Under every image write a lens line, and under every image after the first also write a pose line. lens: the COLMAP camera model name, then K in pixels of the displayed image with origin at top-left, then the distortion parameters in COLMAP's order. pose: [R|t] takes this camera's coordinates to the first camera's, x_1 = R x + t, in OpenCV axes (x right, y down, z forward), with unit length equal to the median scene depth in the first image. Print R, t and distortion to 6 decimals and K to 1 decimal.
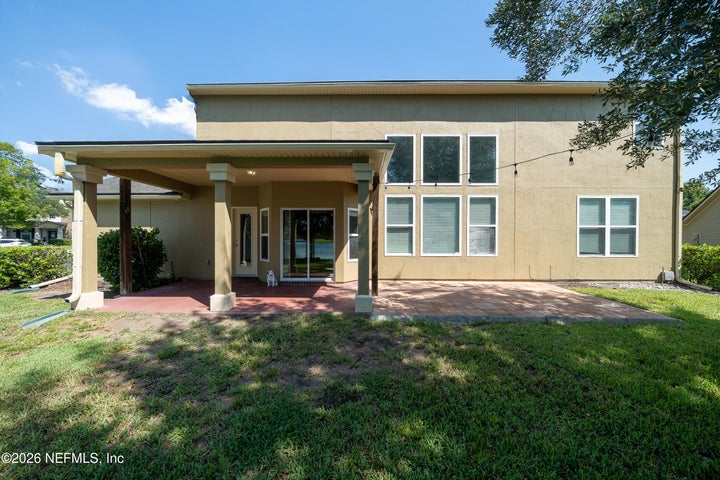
lens RADIAL K [[239.8, 0, 360.0], [0, 239.8, 240.0], [0, 0, 1]] dist [-0.000426, -0.000022]
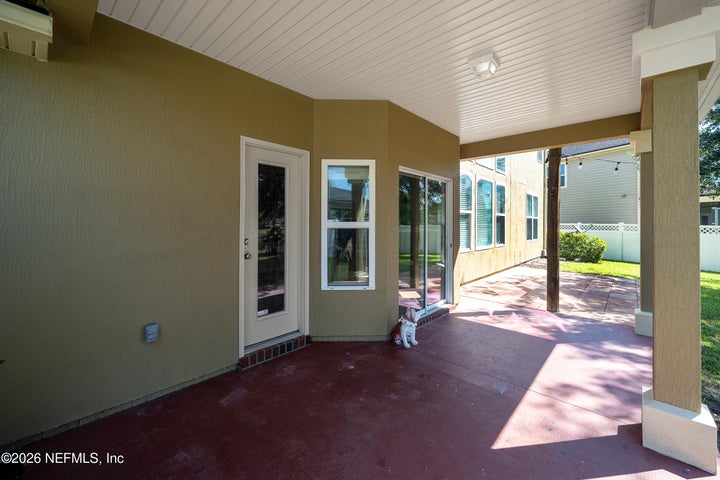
lens RADIAL K [[295.1, 0, 358.7], [0, 295.1, 222.1], [0, 0, 1]] dist [0.000221, 0.000009]
pose [[0.675927, 0.003466, 0.736960, -0.718466], [0.004264, 0.999954, -0.008614, -0.022097], [-0.736956, 0.008964, 0.675881, 0.624014]]
